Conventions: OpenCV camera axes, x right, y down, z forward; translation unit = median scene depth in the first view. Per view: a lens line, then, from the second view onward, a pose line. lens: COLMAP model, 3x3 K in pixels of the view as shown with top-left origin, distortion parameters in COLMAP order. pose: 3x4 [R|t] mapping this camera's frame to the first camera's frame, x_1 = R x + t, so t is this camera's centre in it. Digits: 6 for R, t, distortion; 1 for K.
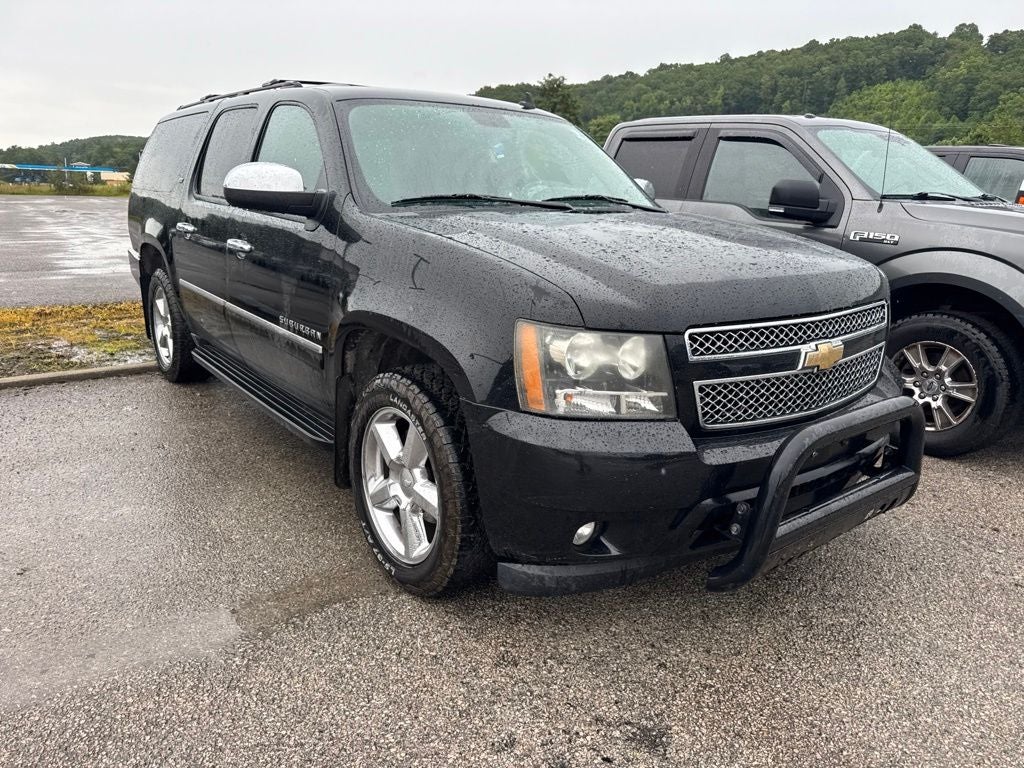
lens RADIAL K [[714.4, 0, 515.7], [0, 714.4, 391.6], [0, 0, 1]] dist [0.031676, -0.033464]
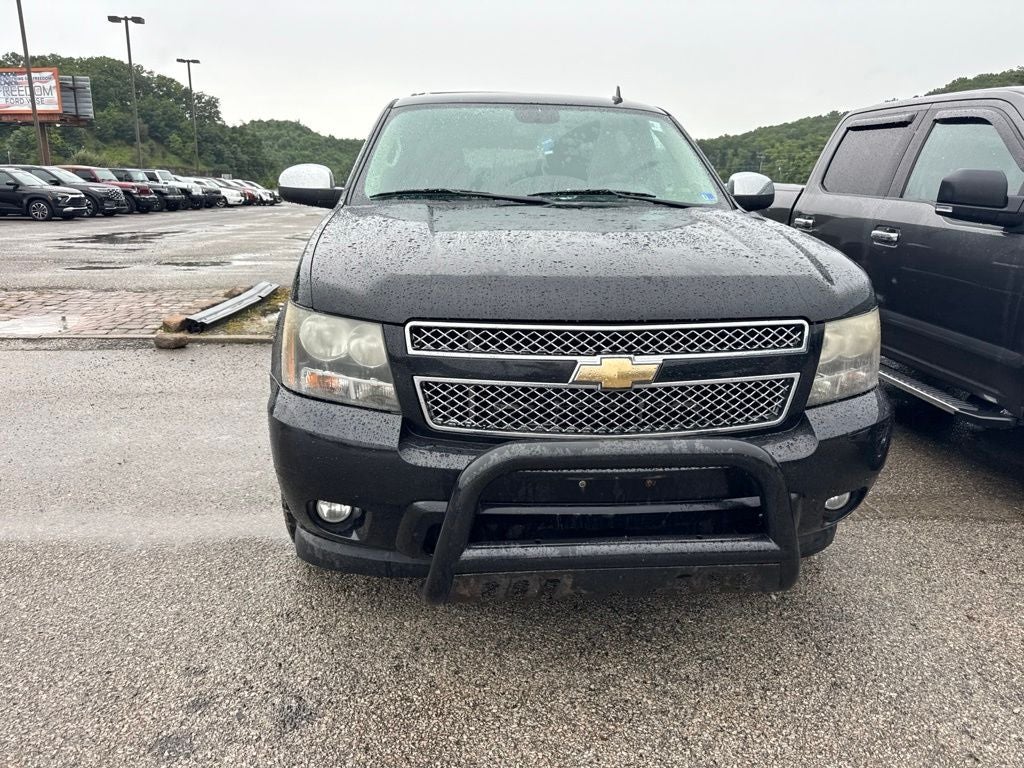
lens RADIAL K [[714.3, 0, 512.0], [0, 714.3, 384.0], [0, 0, 1]] dist [0.034800, -0.036297]
pose [[0.848188, 0.128983, -0.513751, 0.652409], [-0.139069, 0.990101, 0.018977, -0.030874], [0.511113, 0.055351, 0.857729, 0.188984]]
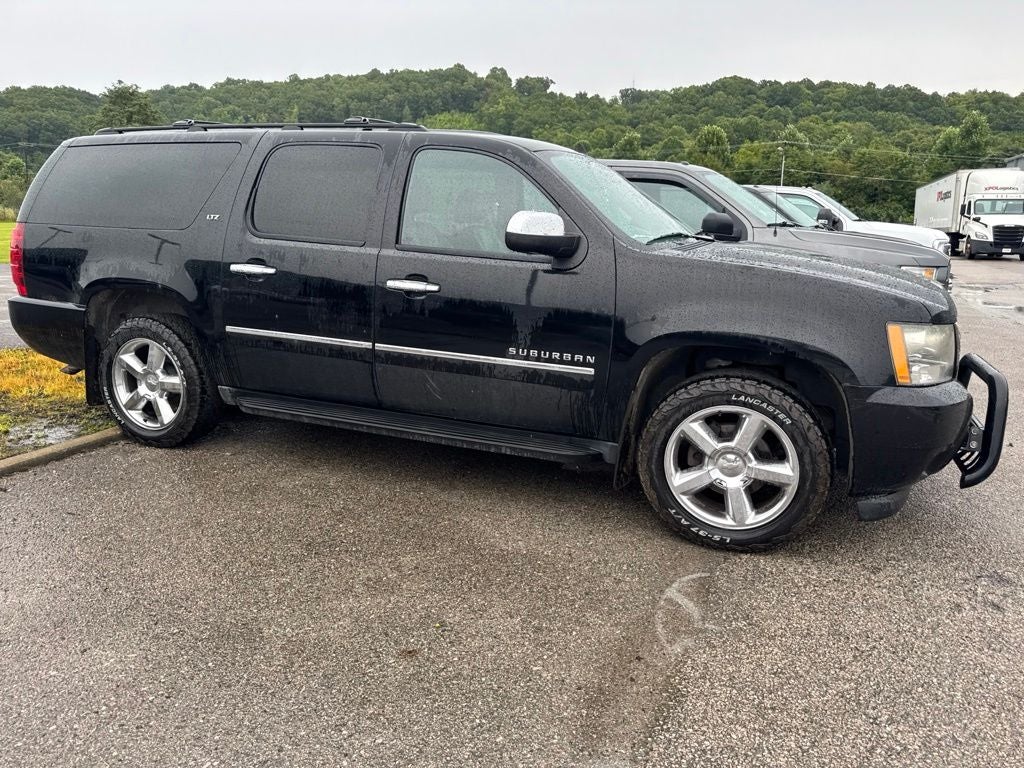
lens RADIAL K [[712.9, 0, 512.0], [0, 712.9, 384.0], [0, 0, 1]] dist [0.039438, -0.051793]
pose [[0.862862, -0.123067, 0.490229, -1.042141], [0.138999, 0.990285, 0.003946, -0.068481], [-0.485952, 0.064736, 0.871585, 0.089186]]
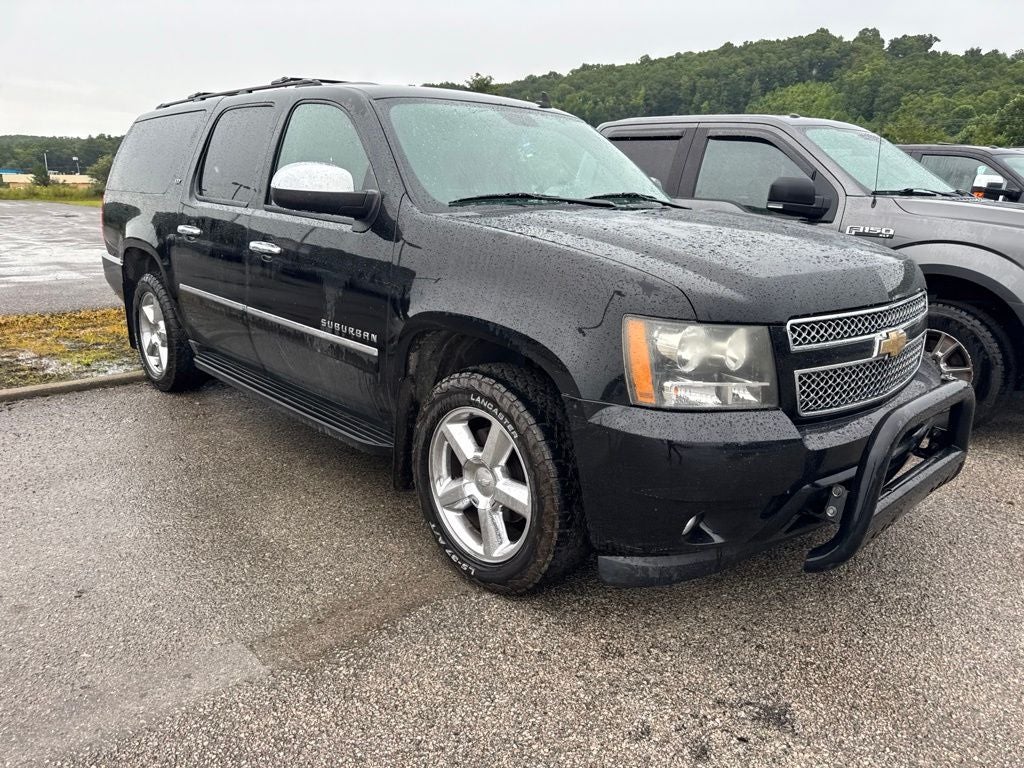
lens RADIAL K [[711.7, 0, 518.0], [0, 711.7, 391.4], [0, 0, 1]] dist [0.044037, -0.048087]
pose [[0.995256, -0.033243, 0.091435, -0.187388], [0.033178, 0.999447, 0.002232, -0.000104], [-0.091459, 0.000813, 0.995809, 0.002717]]
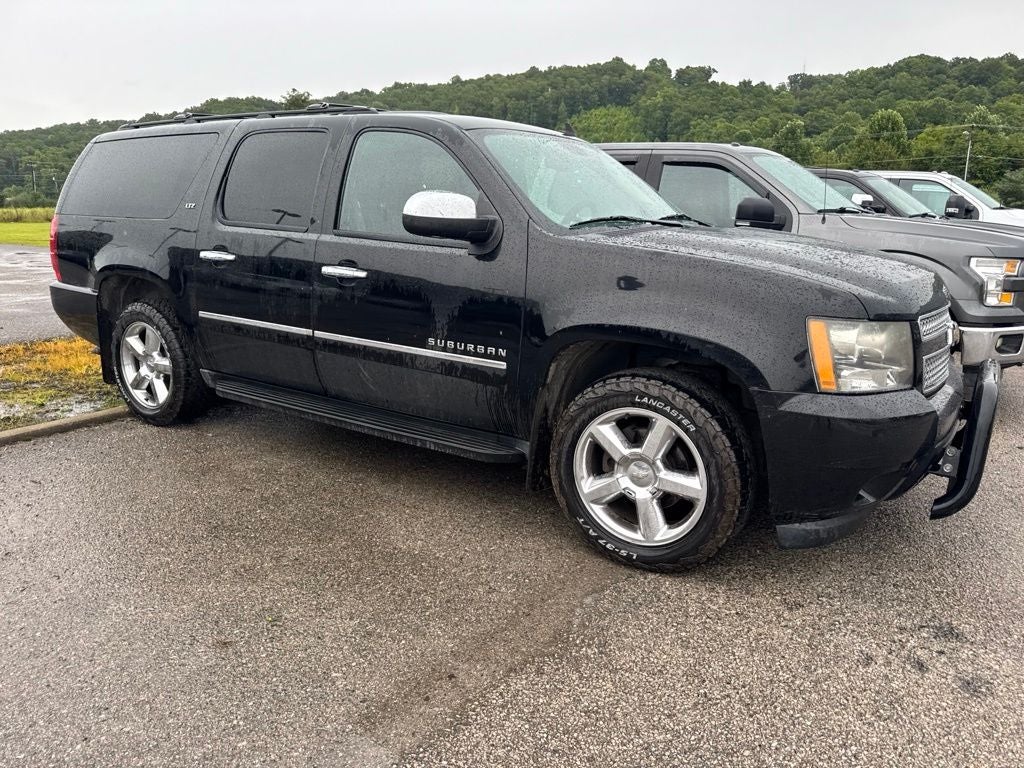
lens RADIAL K [[711.7, 0, 518.0], [0, 711.7, 391.4], [0, 0, 1]] dist [0.044037, -0.048087]
pose [[0.944850, -0.095024, 0.313415, -0.651211], [0.101396, 0.994838, -0.004053, -0.016046], [-0.311412, 0.035609, 0.949607, -0.002138]]
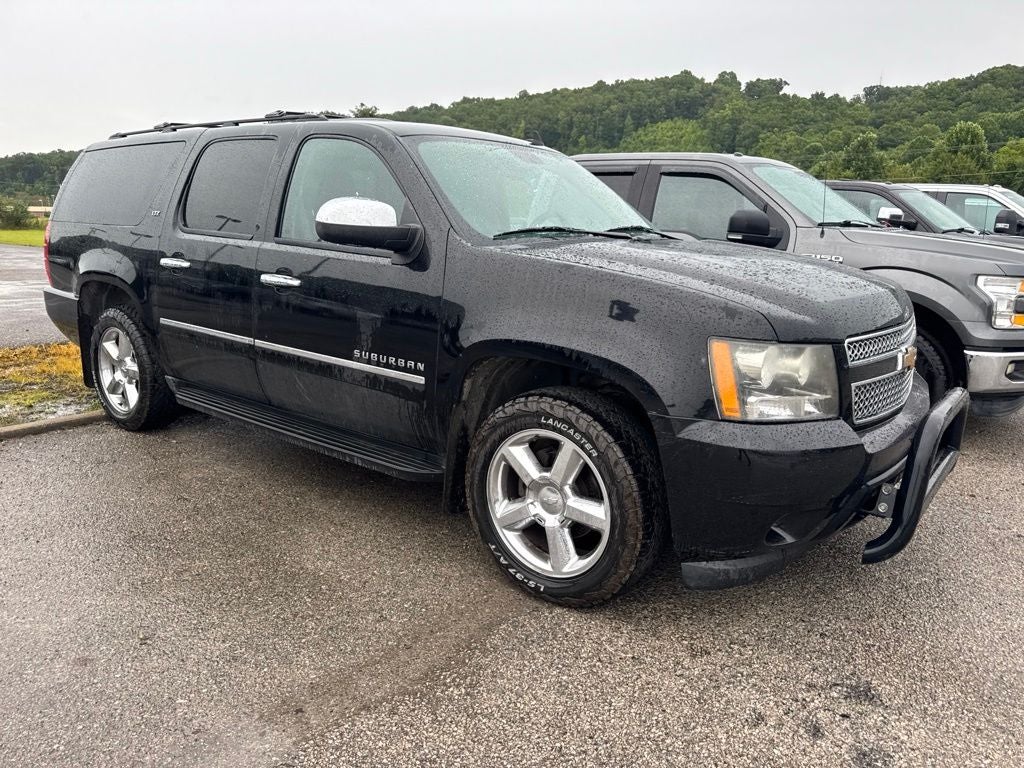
lens RADIAL K [[712.0, 0, 516.1], [0, 712.0, 392.7], [0, 0, 1]] dist [0.043405, -0.045331]
pose [[0.969564, -0.063858, 0.236363, -0.425628], [0.072103, 0.997048, -0.026398, -0.005928], [-0.233979, 0.042637, 0.971306, -0.007697]]
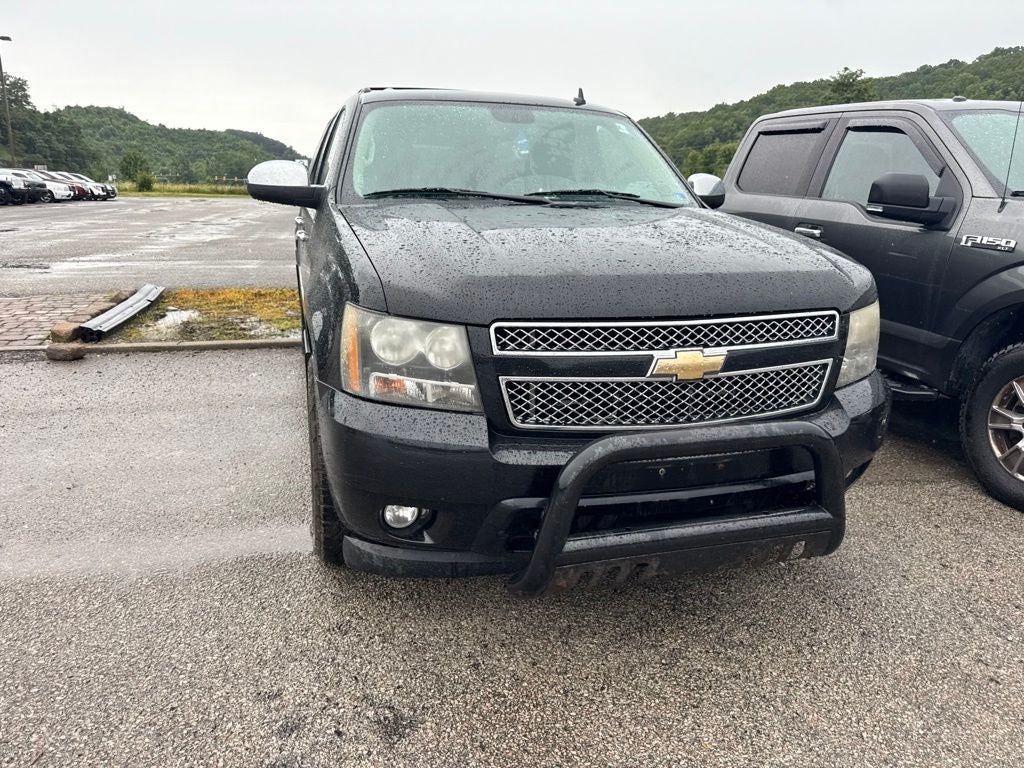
lens RADIAL K [[711.7, 0, 518.0], [0, 711.7, 391.4], [0, 0, 1]] dist [0.044037, -0.048087]
pose [[0.935724, 0.093761, -0.340043, 0.460681], [-0.095589, 0.995355, 0.011413, -0.005878], [0.339534, 0.021825, 0.940341, 0.079200]]
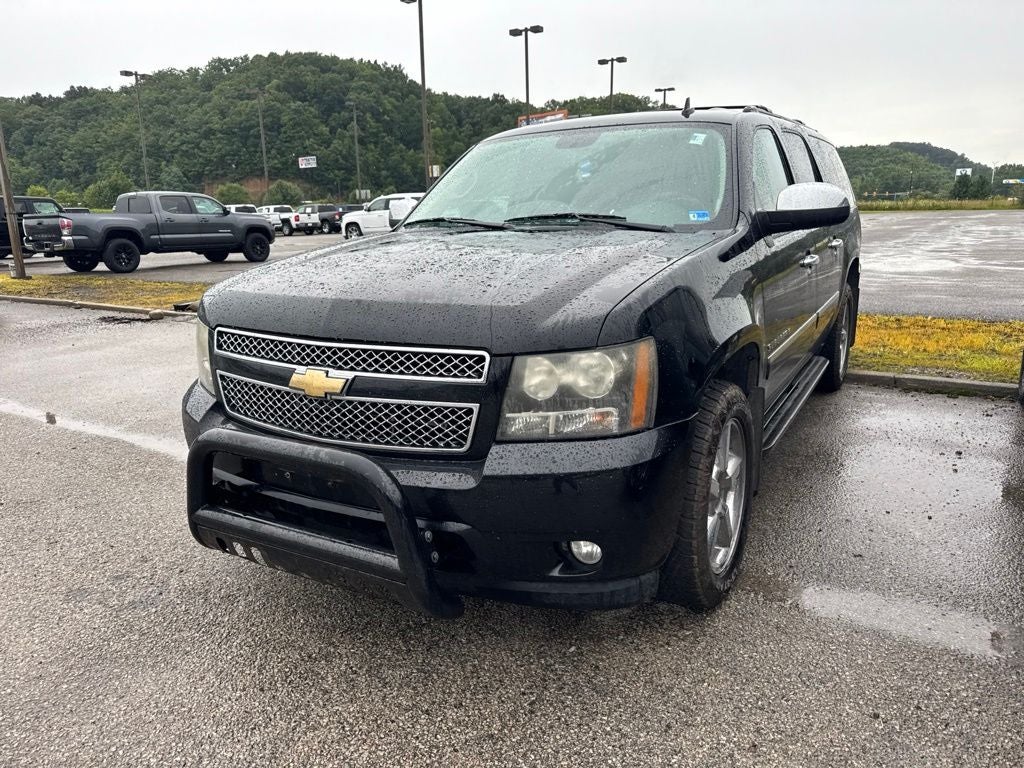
lens RADIAL K [[709.0, 0, 516.0], [0, 709.0, 393.4], [0, 0, 1]] dist [0.053936, -0.061106]
pose [[0.389212, 0.202204, -0.898681, 1.198556], [-0.217240, 0.968240, 0.123770, -0.182766], [0.895165, 0.147057, 0.420777, 0.724007]]
